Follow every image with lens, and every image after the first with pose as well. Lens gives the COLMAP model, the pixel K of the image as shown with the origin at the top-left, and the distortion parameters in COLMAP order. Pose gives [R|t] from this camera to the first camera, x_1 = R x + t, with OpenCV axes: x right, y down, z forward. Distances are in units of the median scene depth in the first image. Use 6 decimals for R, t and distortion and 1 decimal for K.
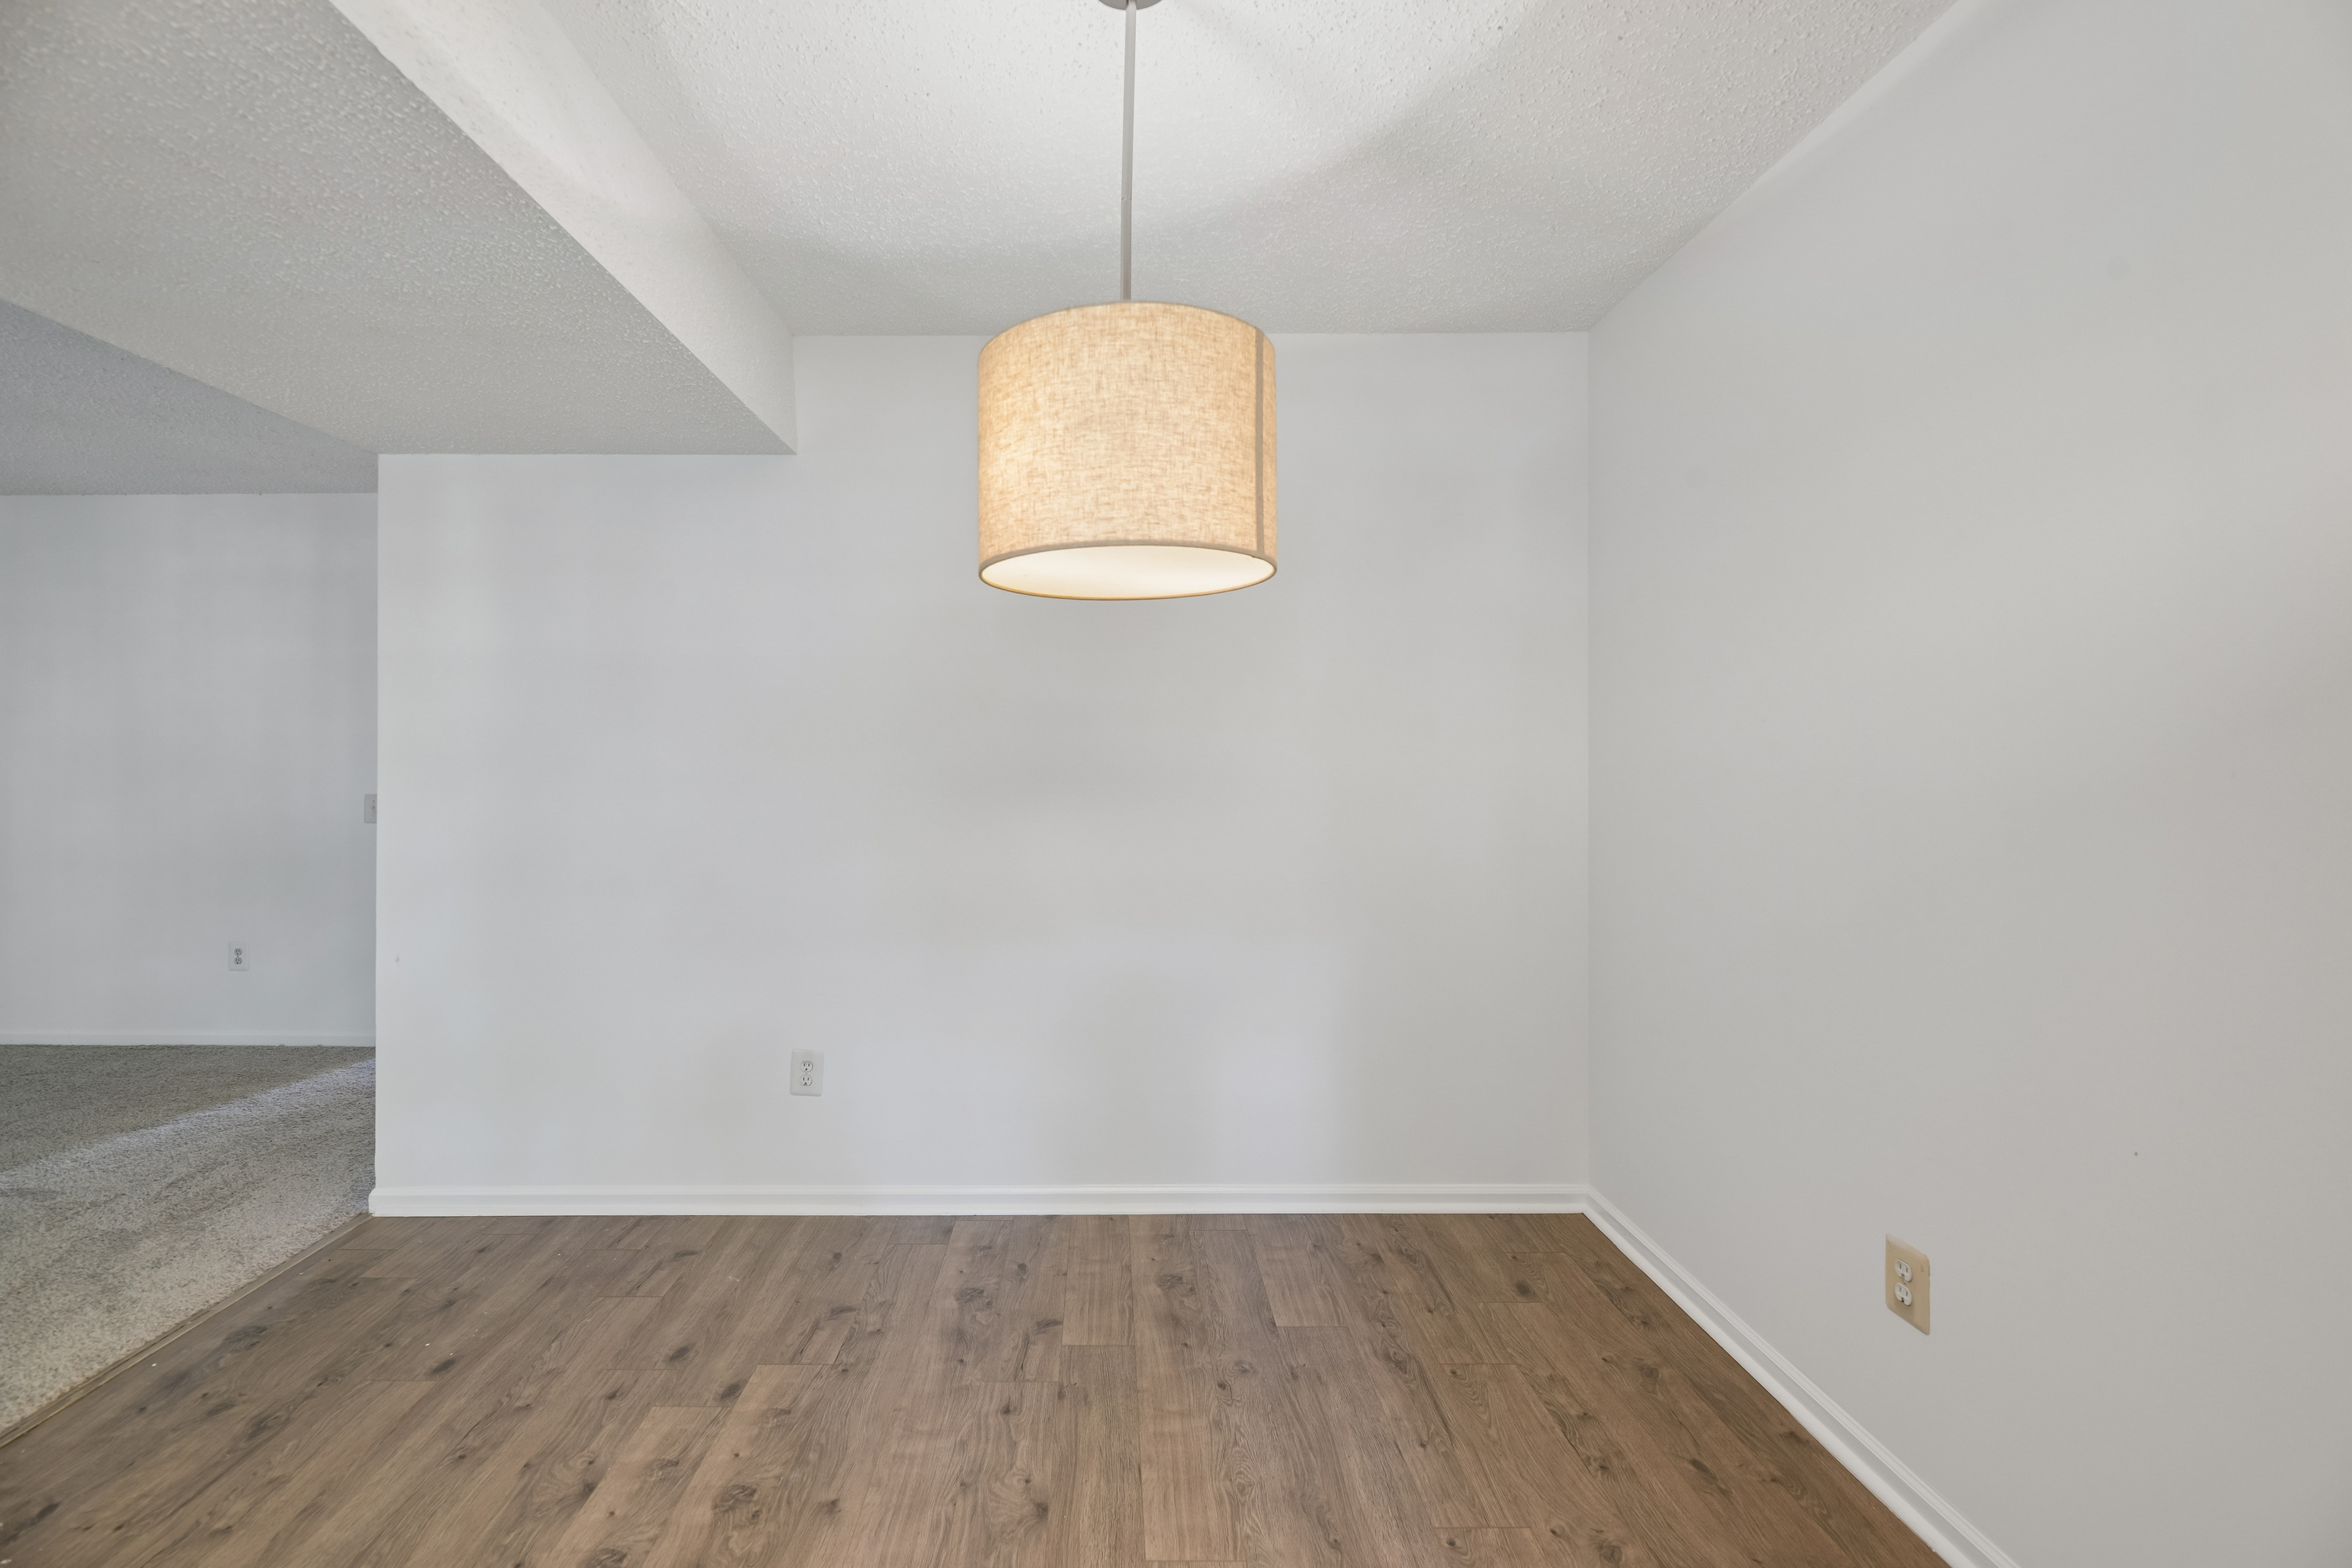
lens RADIAL K [[960.7, 0, 1076.4], [0, 960.7, 739.5], [0, 0, 1]] dist [0.005372, -0.002751]
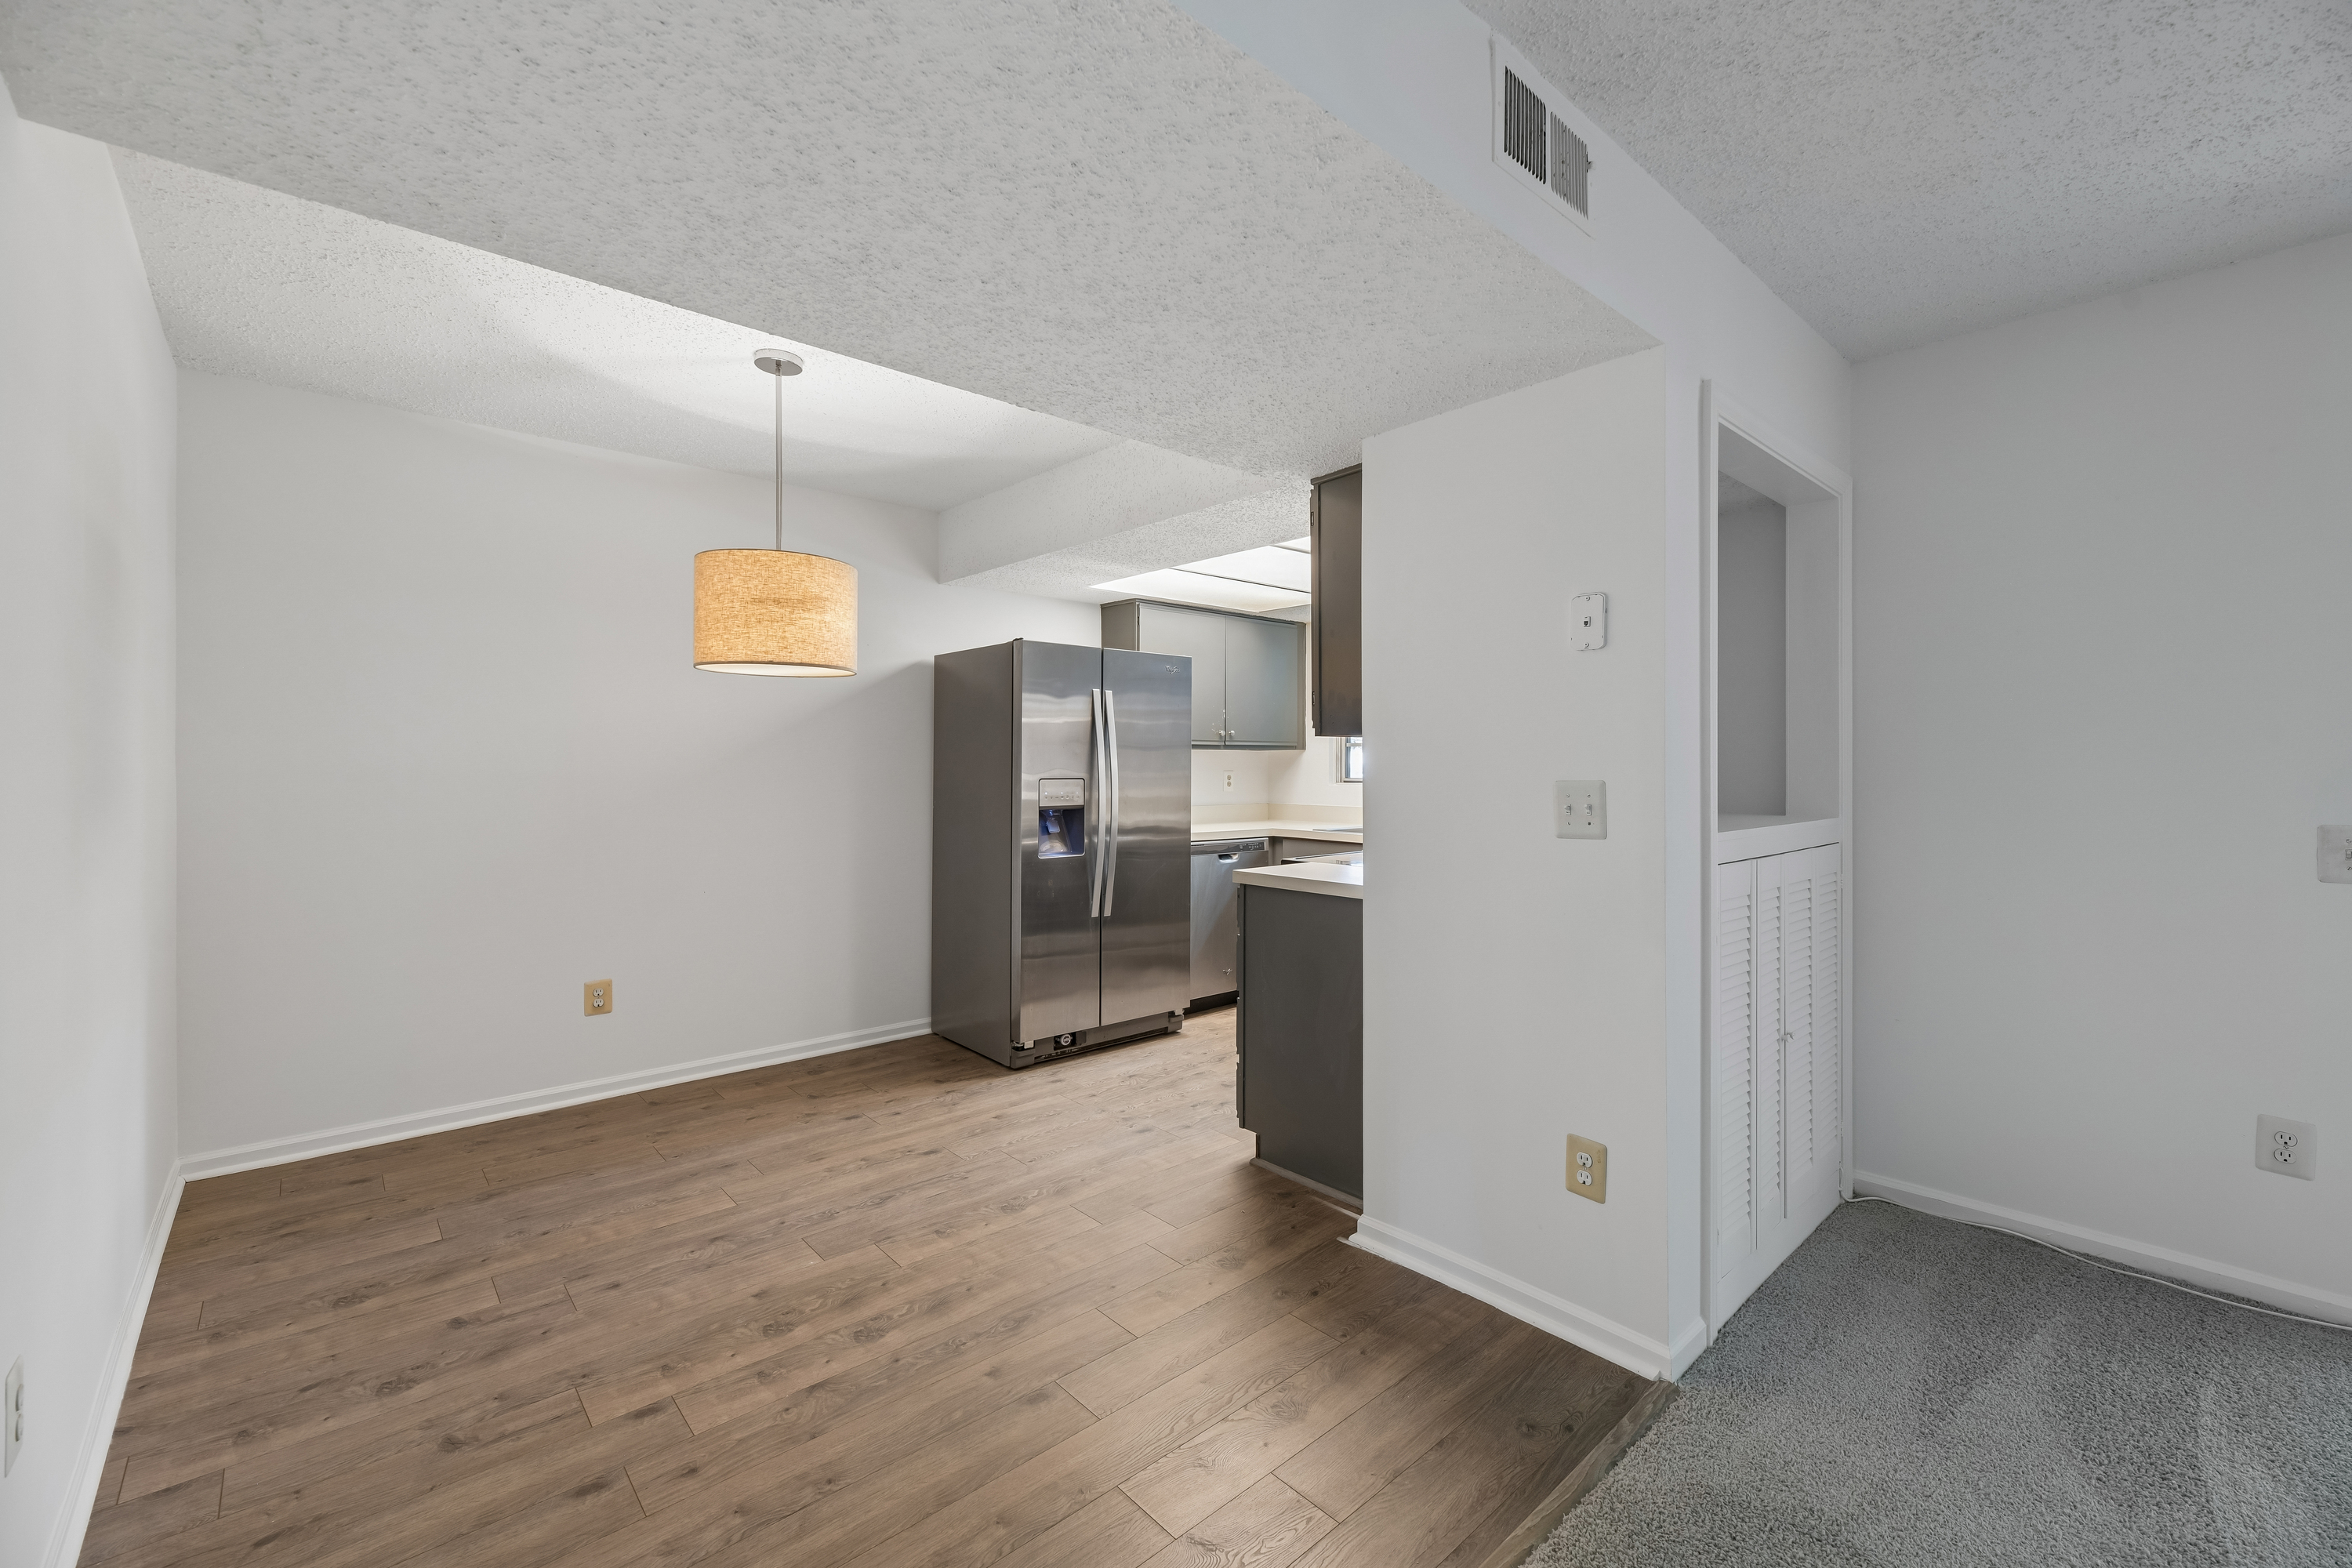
lens RADIAL K [[960.7, 0, 1198.3], [0, 960.7, 759.6], [0, 0, 1]] dist [0.005372, -0.002751]
pose [[-0.682096, 0.008190, 0.731217, -1.409408], [-0.010821, 0.999715, -0.021292, 0.038068], [-0.731182, -0.022435, -0.681813, 1.238116]]
